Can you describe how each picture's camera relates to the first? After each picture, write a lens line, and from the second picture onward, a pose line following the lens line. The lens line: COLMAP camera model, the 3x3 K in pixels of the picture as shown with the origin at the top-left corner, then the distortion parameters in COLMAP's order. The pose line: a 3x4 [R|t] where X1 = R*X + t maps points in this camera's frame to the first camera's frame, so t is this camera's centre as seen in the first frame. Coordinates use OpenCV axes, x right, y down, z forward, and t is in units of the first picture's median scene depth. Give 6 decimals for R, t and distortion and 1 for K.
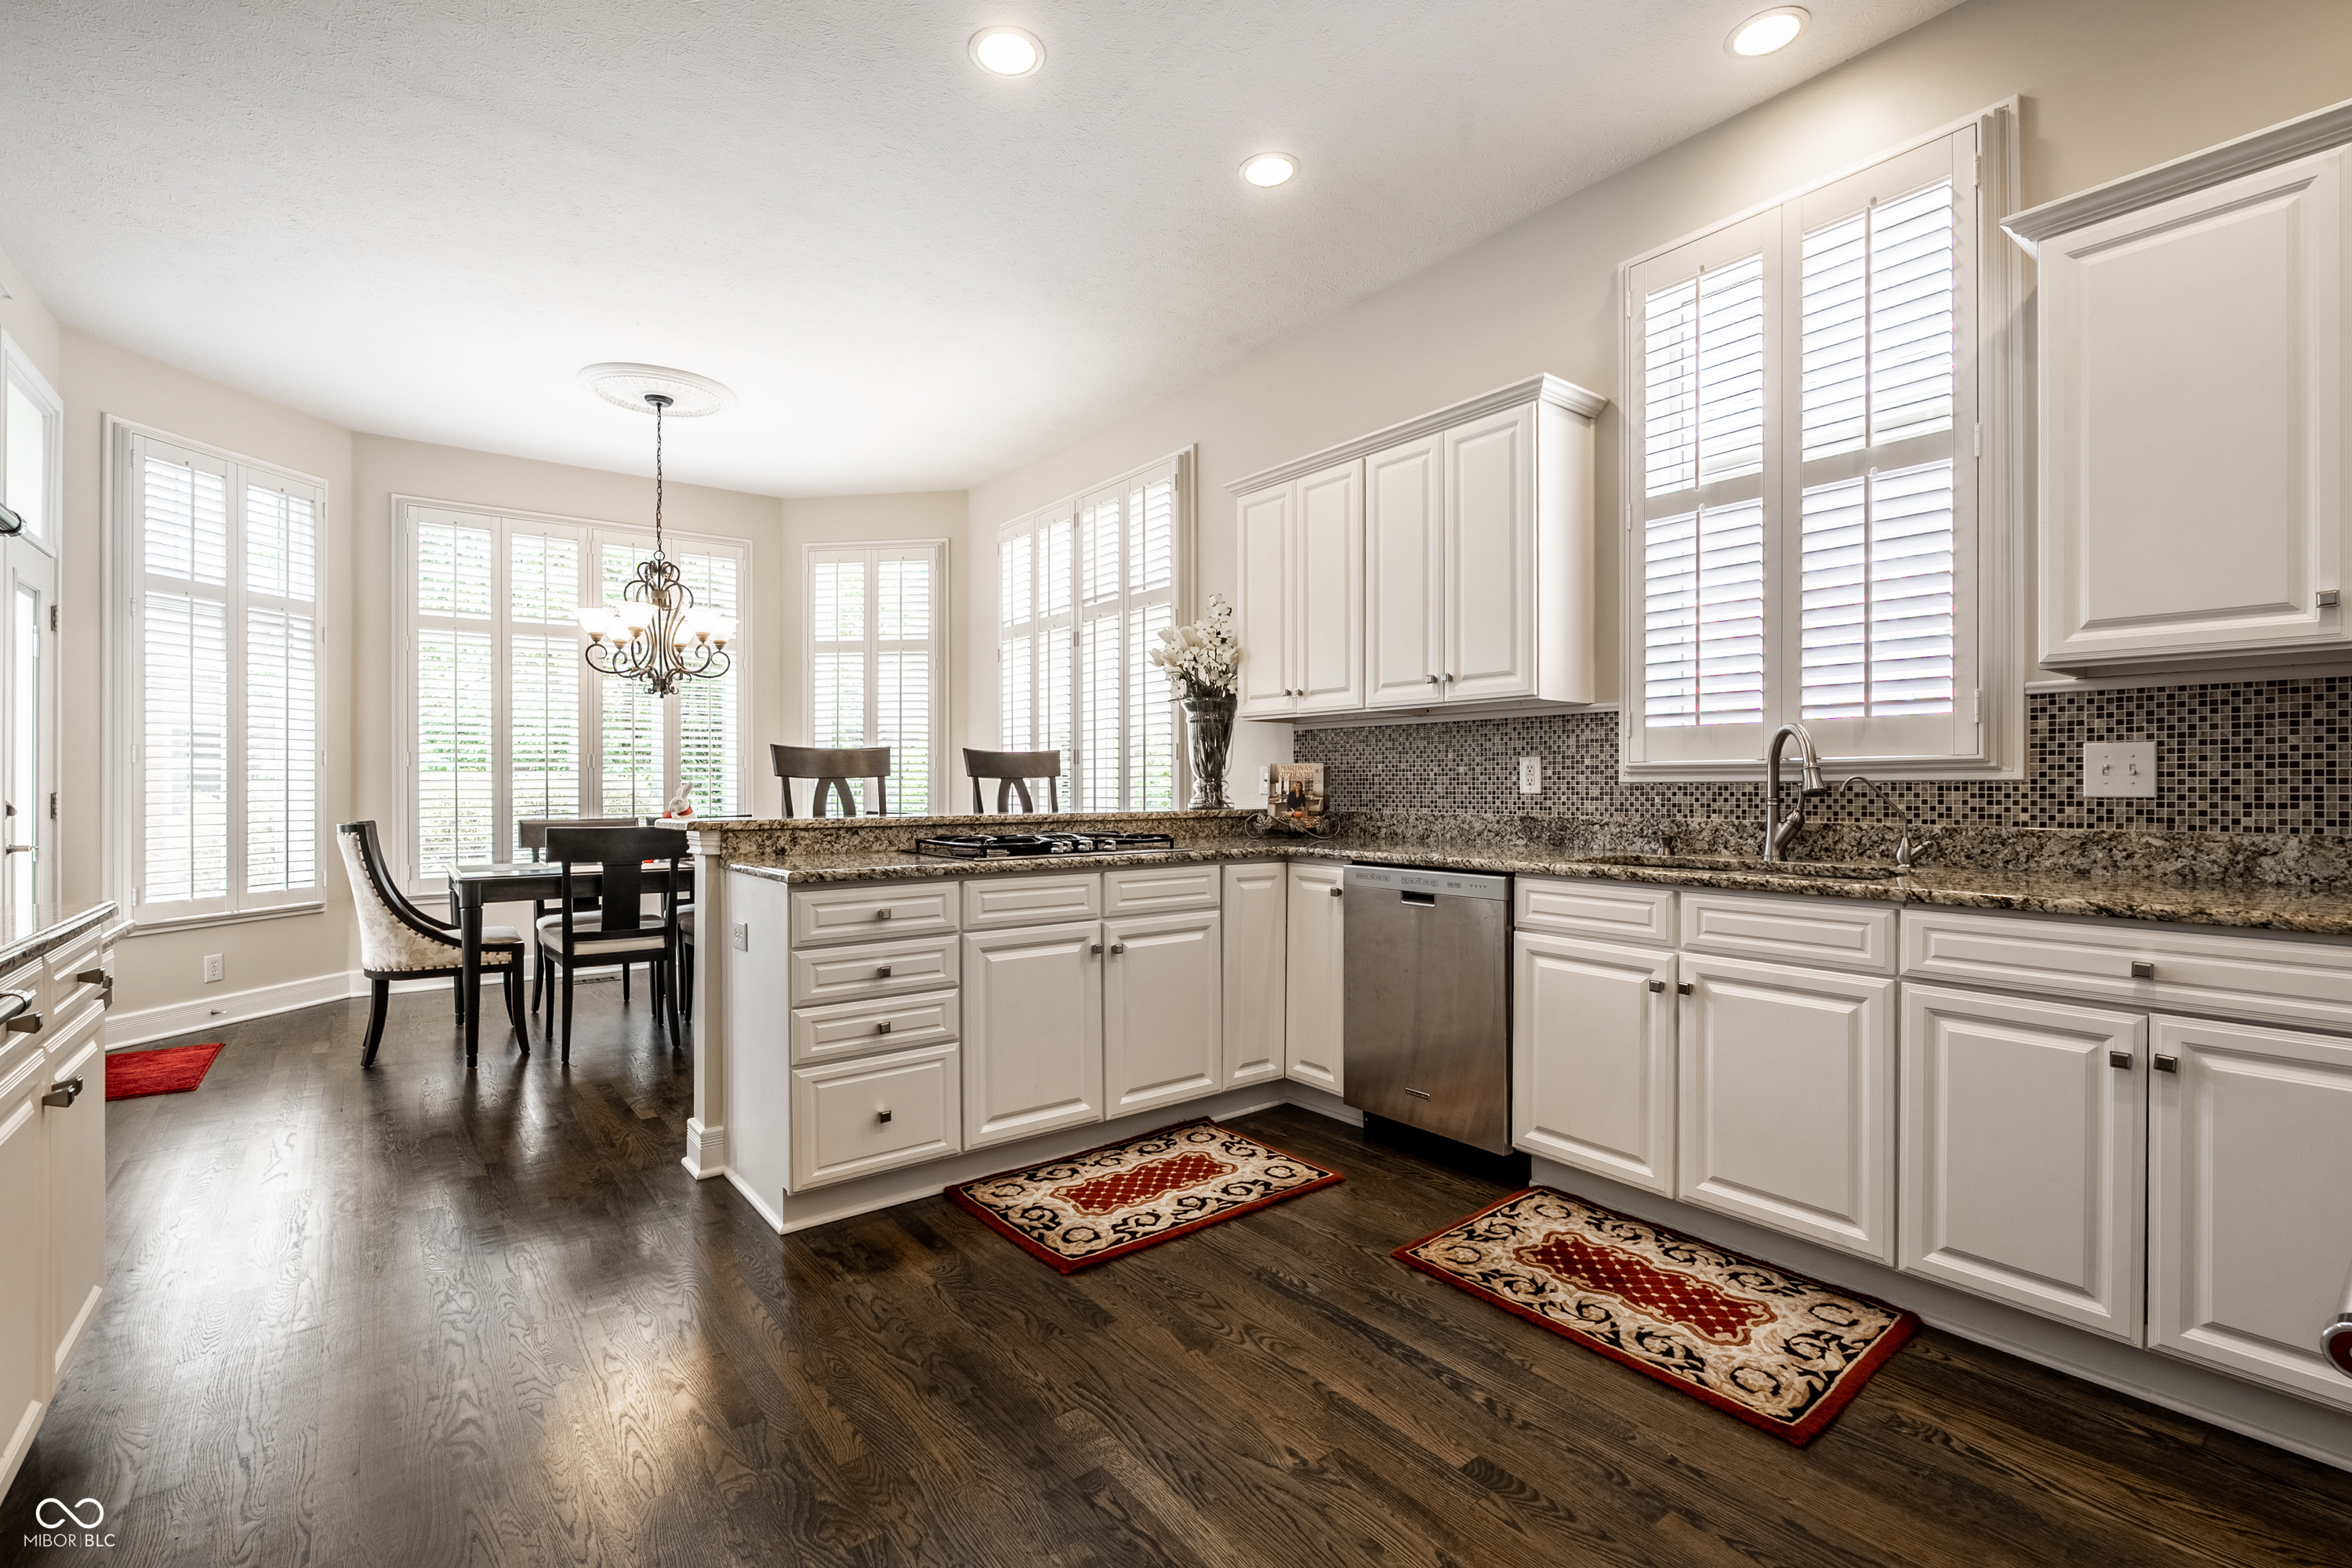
lens RADIAL K [[1038.4, 0, 1188.6], [0, 1038.4, 781.2], [0, 0, 1]] dist [-0.003365, 0.001769]
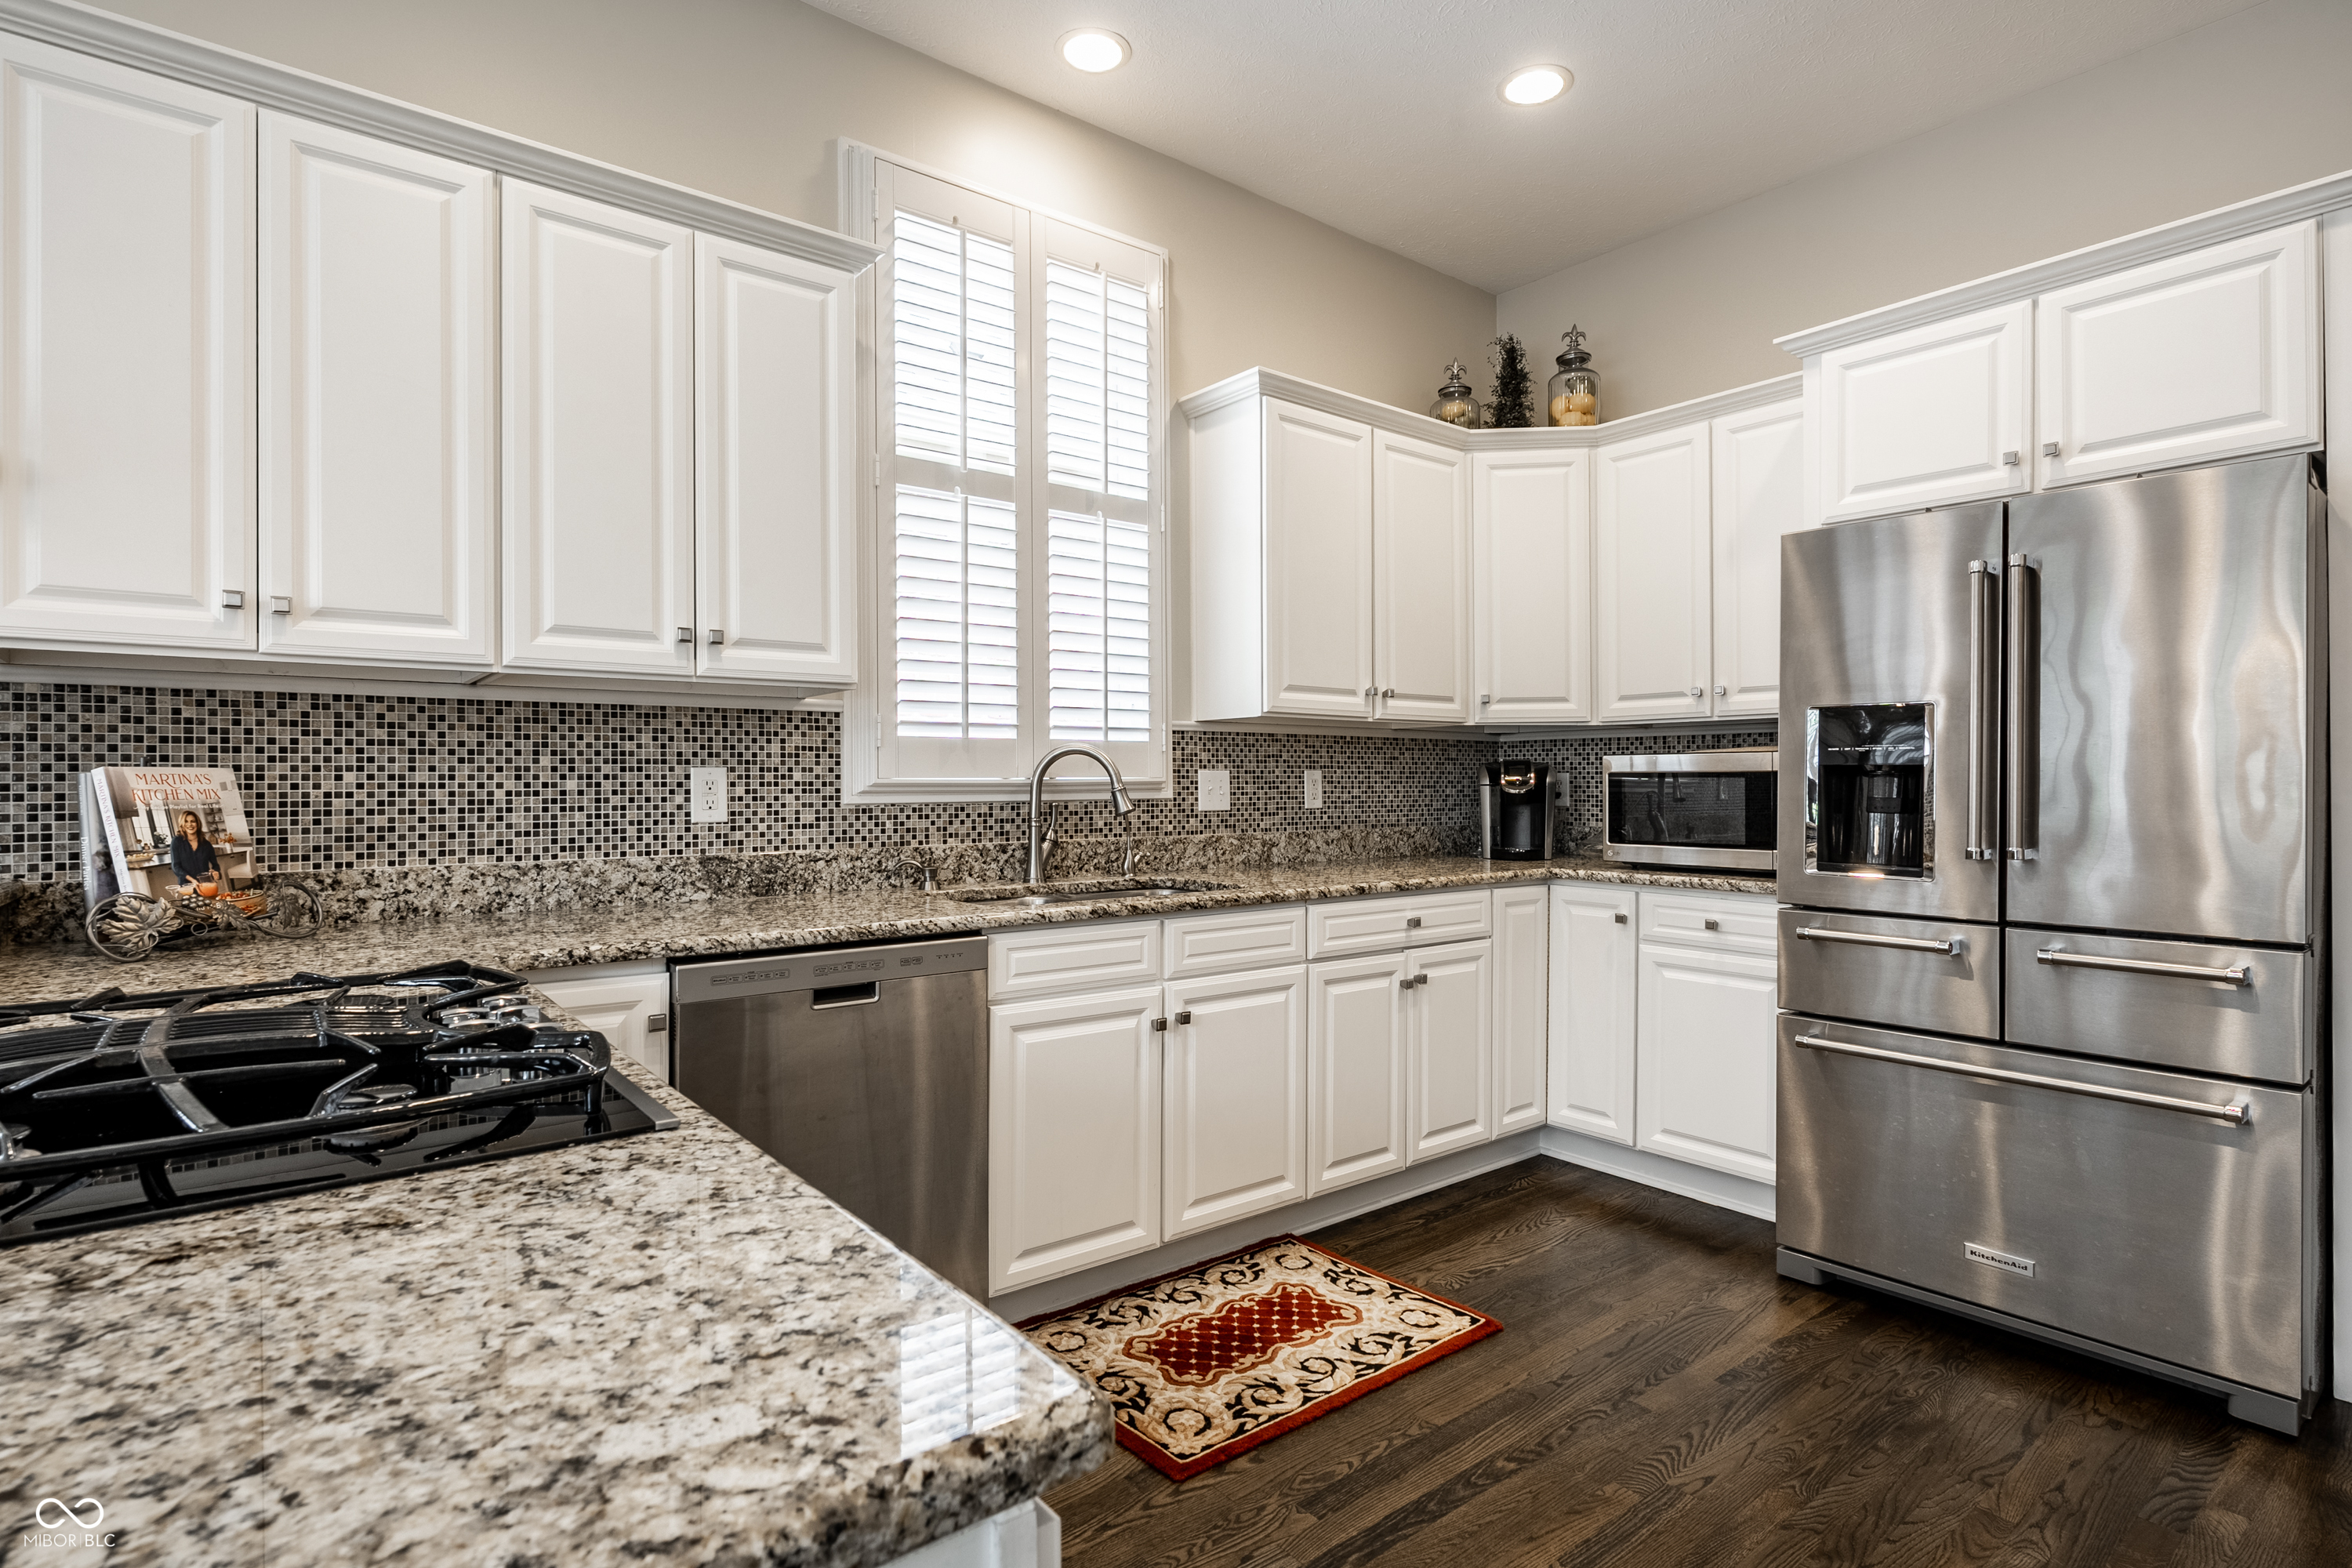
lens RADIAL K [[1144.4, 0, 1167.5], [0, 1144.4, 779.6], [0, 0, 1]] dist [-0.005758, 0.002113]
pose [[0.006769, 0.005152, 0.999964, -0.442600], [0.000796, 0.999986, -0.005158, -0.012618], [-0.999977, 0.000831, 0.006764, 0.758762]]
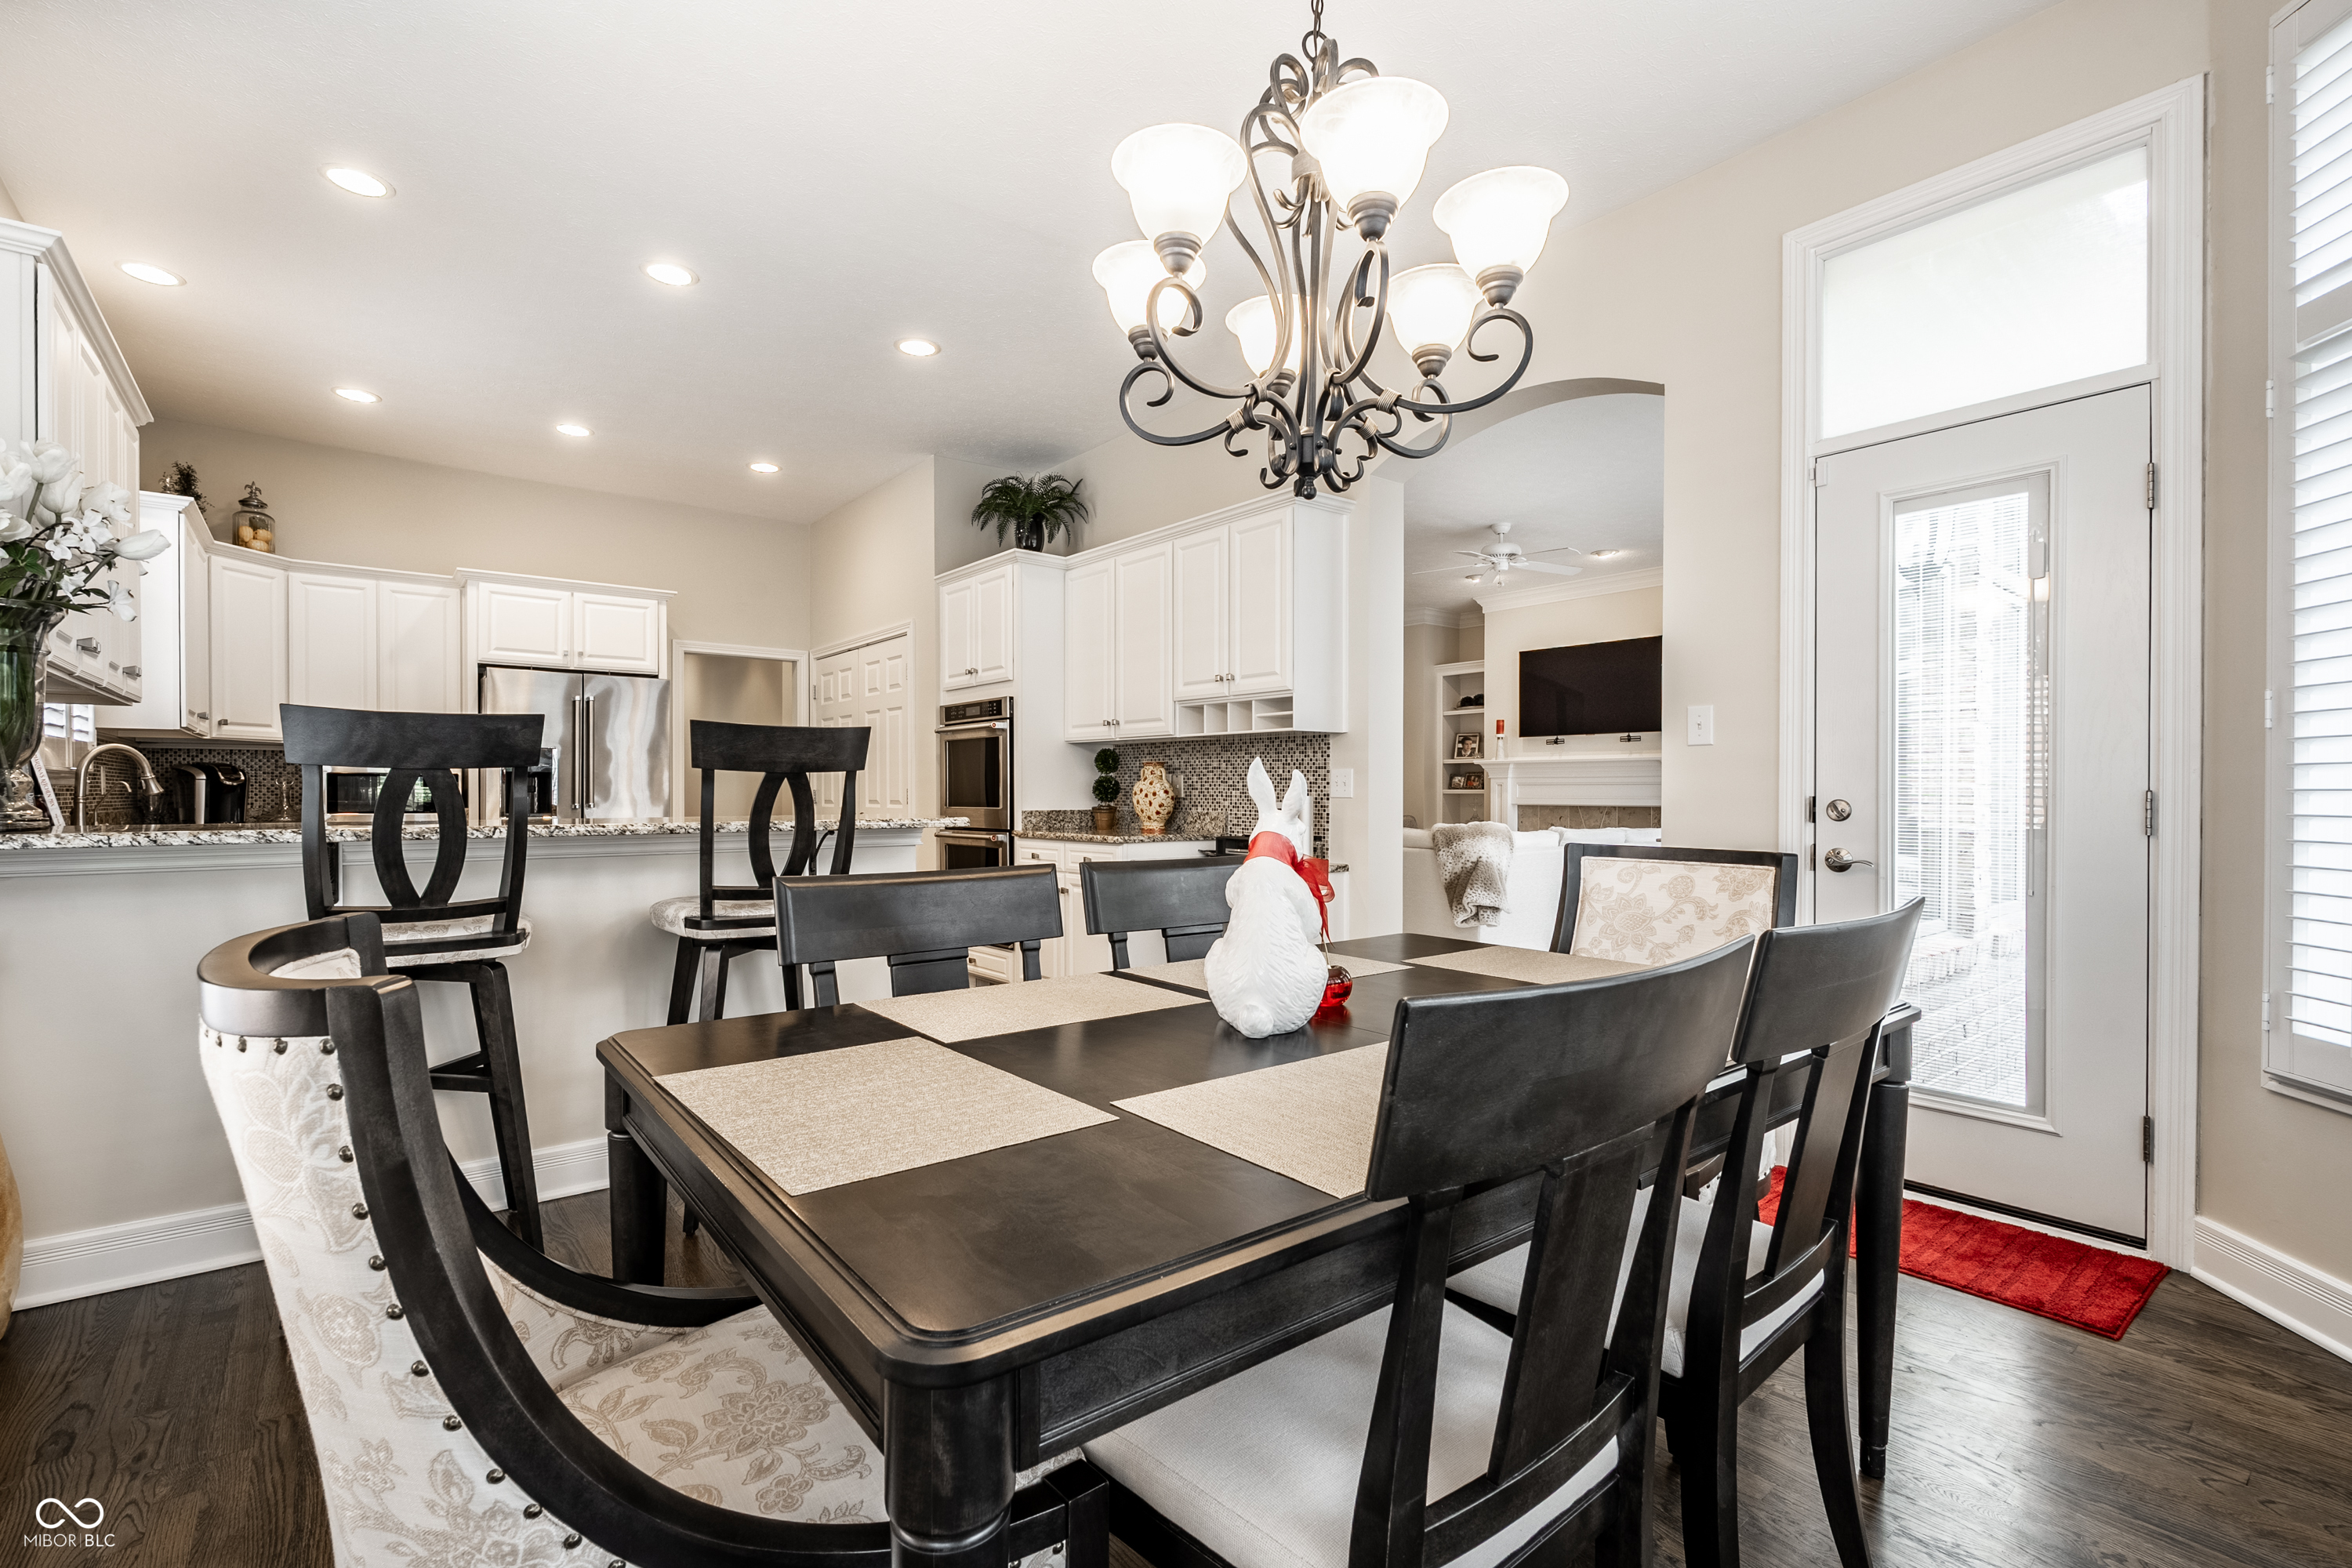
lens RADIAL K [[1038.4, 0, 1170.4], [0, 1038.4, 794.7], [0, 0, 1]] dist [-0.003365, 0.001769]
pose [[-0.999794, 0.004928, 0.019664, -0.749550], [0.004941, 0.999988, 0.000612, 0.014866], [-0.019661, 0.000709, -0.999806, 1.989396]]
